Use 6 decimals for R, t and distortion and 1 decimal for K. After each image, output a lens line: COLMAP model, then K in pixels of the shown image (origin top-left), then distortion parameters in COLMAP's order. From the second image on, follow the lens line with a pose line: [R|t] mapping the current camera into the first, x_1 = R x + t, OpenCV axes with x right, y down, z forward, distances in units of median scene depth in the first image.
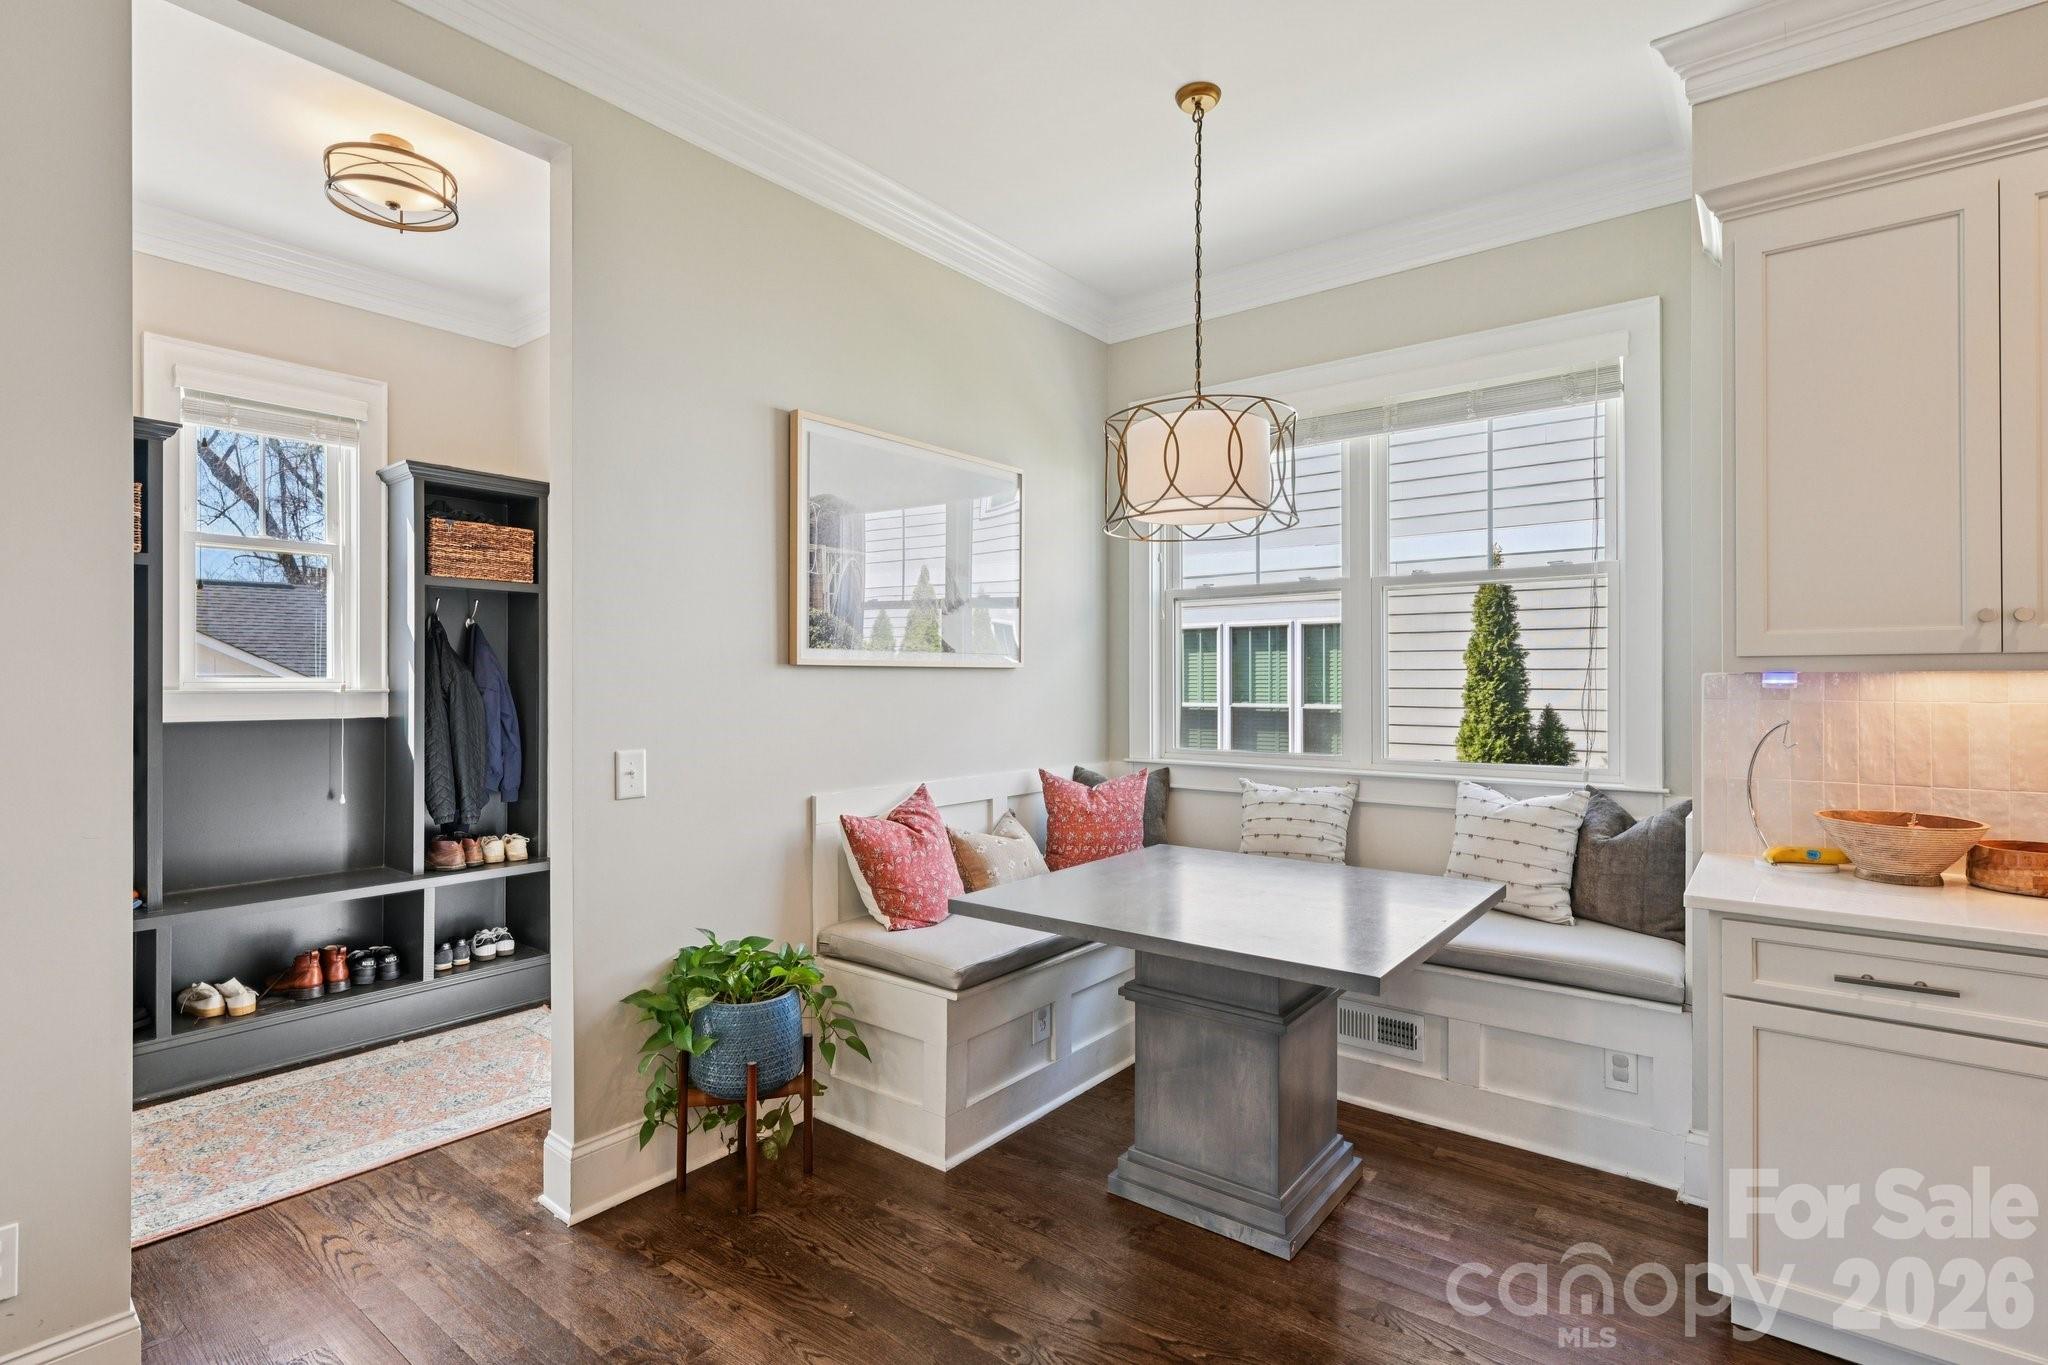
lens RADIAL K [[976.9, 0, 1023.2], [0, 976.9, 679.2], [0, 0, 1]] dist [-0.001201, -0.000156]
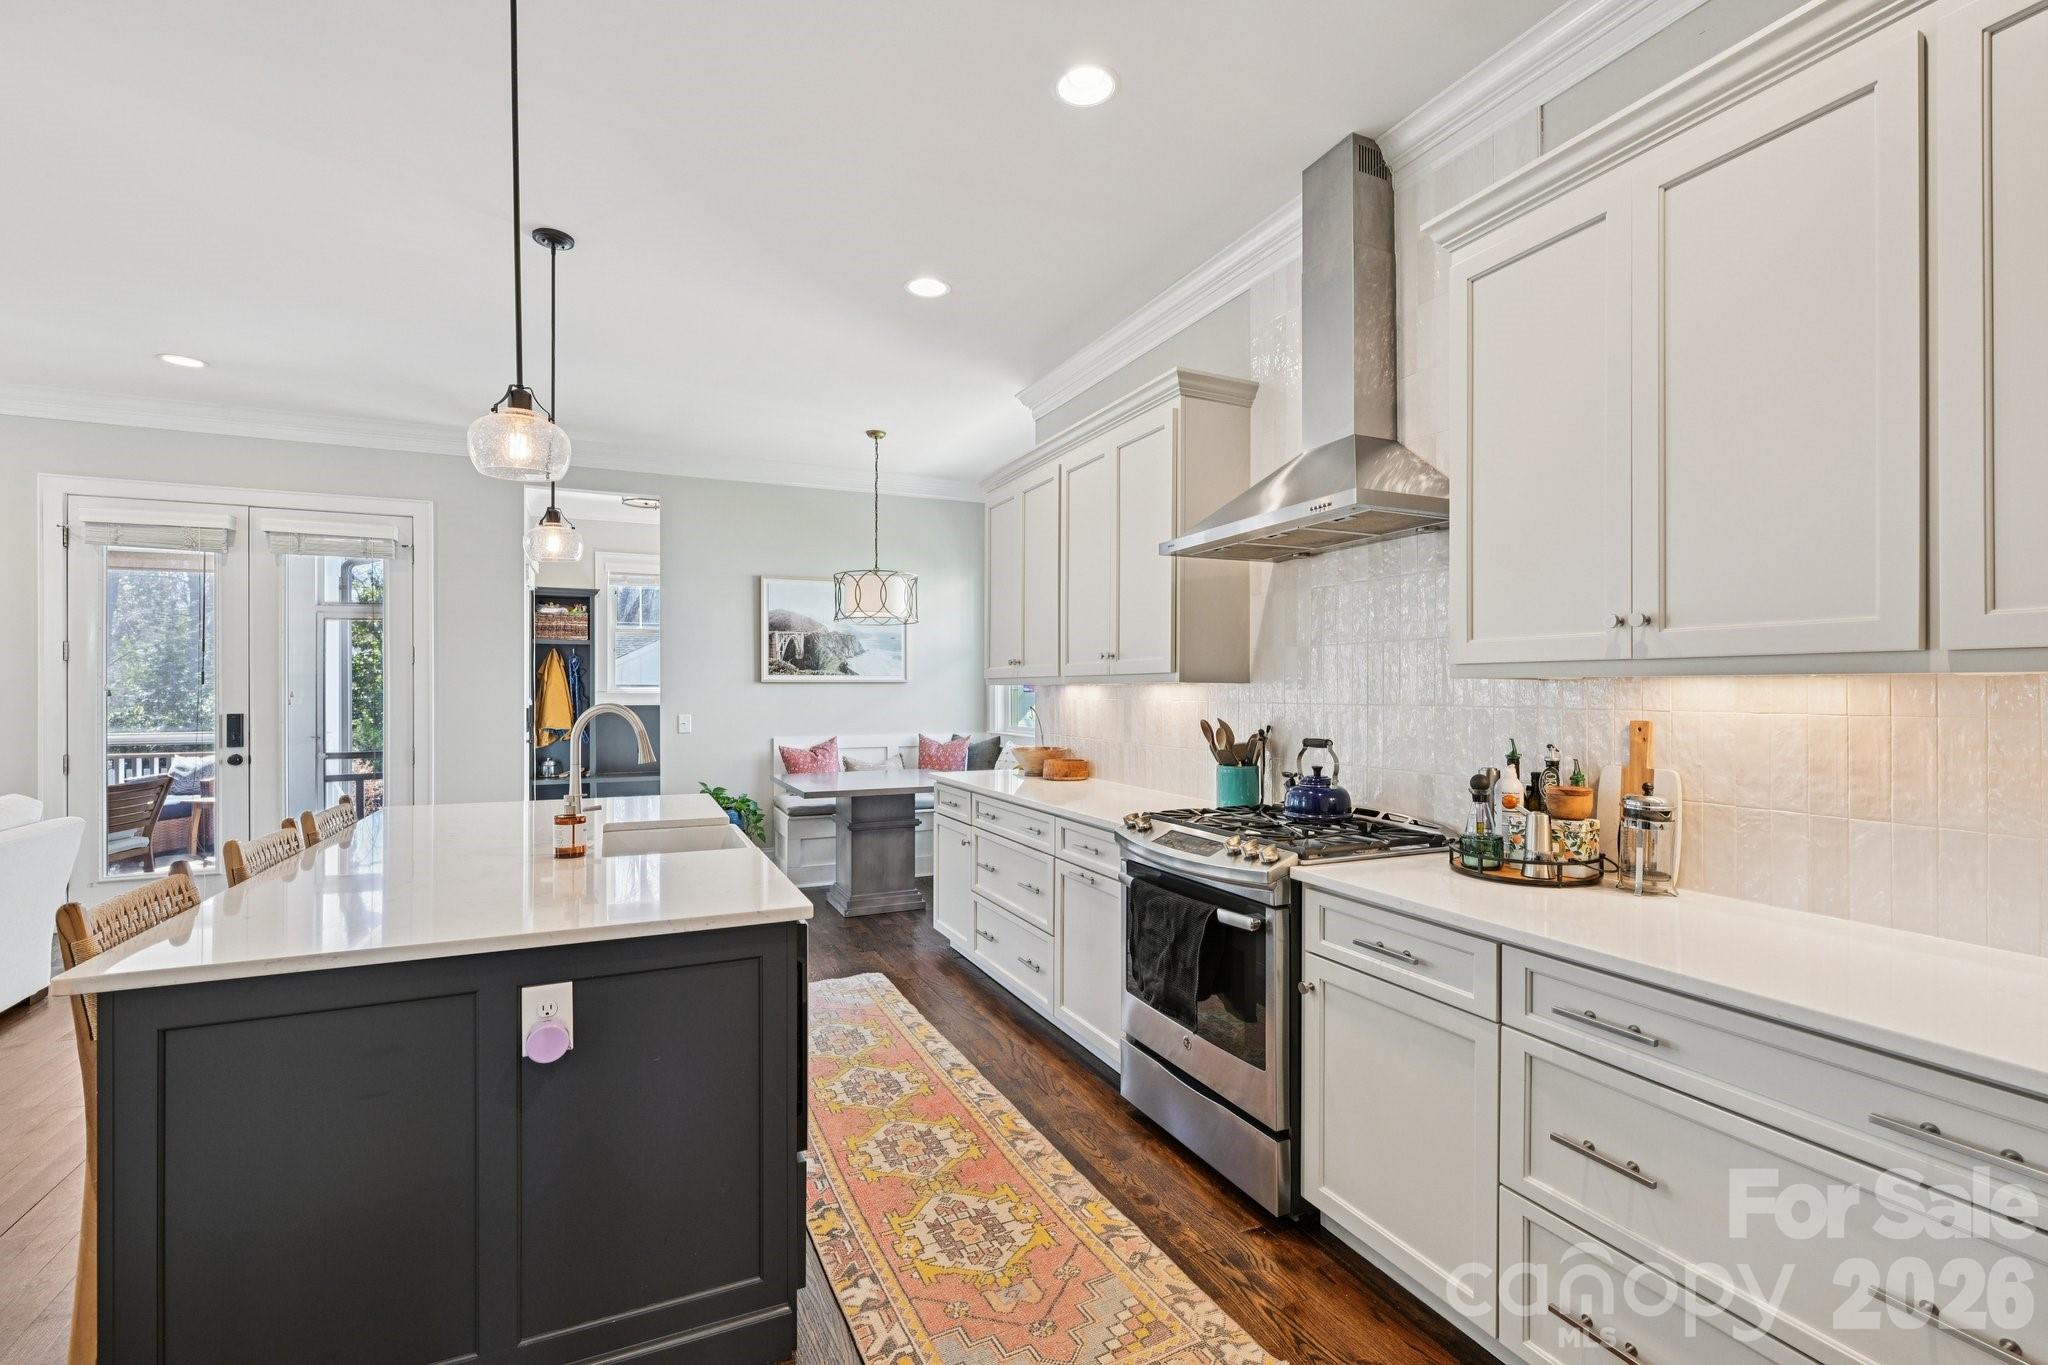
lens RADIAL K [[899.2, 0, 1026.3], [0, 899.2, 688.2], [0, 0, 1]] dist [0.000962, 0.000482]
pose [[0.889599, -0.000211, -0.456742, 1.029363], [0.000828, 0.999999, 0.001151, -0.001622], [0.456742, -0.001402, 0.889598, -0.504959]]
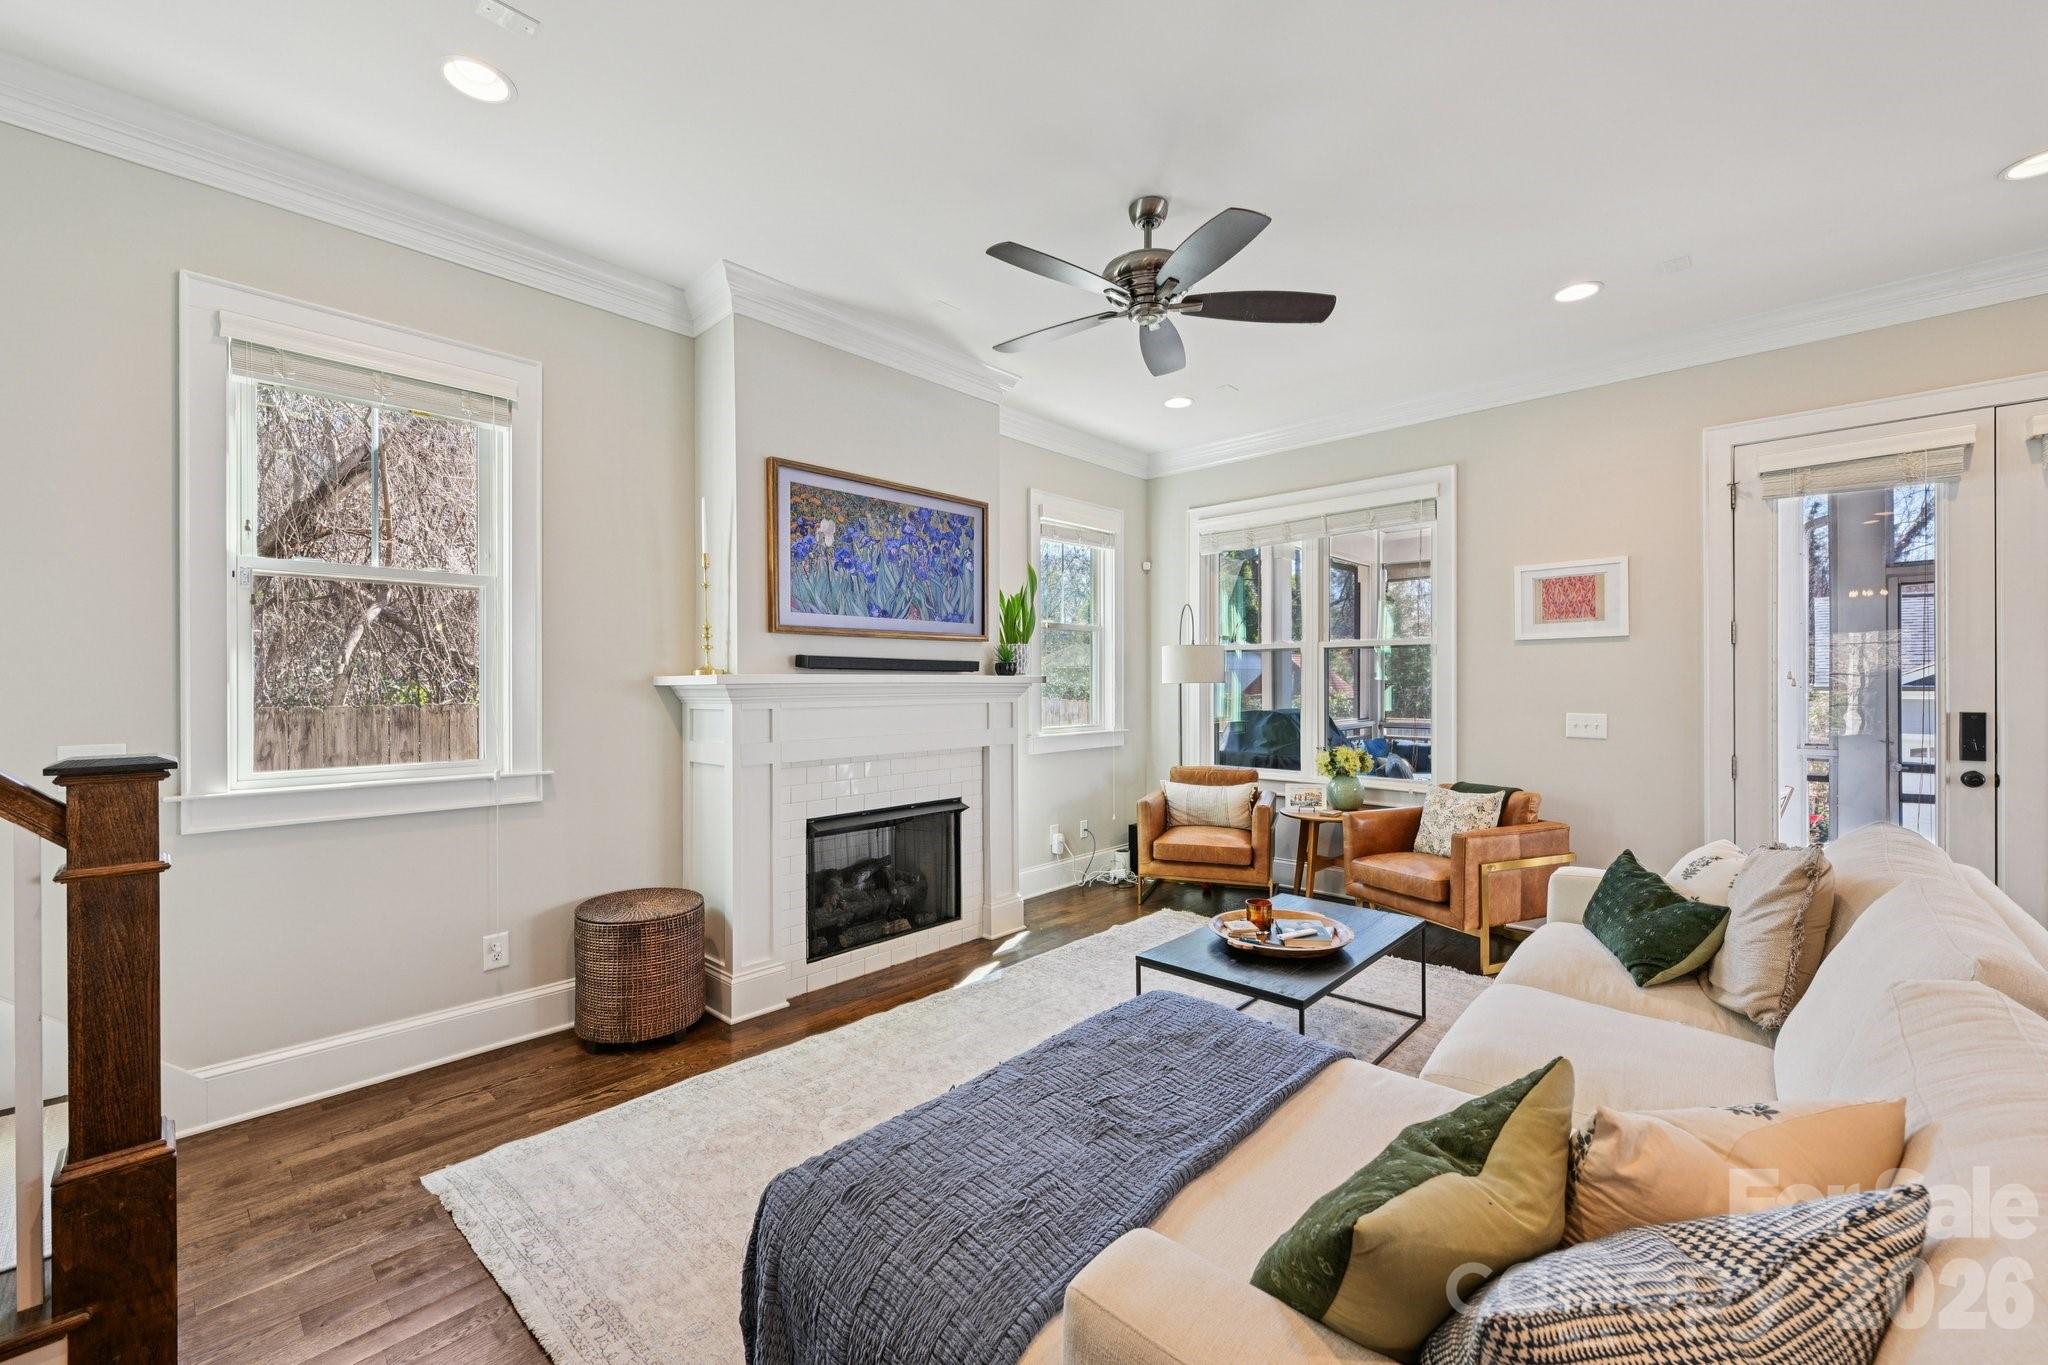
lens RADIAL K [[815.1, 0, 1024.0], [0, 815.1, 682.5], [0, 0, 1]] dist [-0.003076, -0.000329]
pose [[-0.081452, -0.000345, -0.996677, 0.266399], [0.004973, 0.999987, -0.000752, 0.002213], [0.996665, -0.005017, -0.081449, -0.759174]]
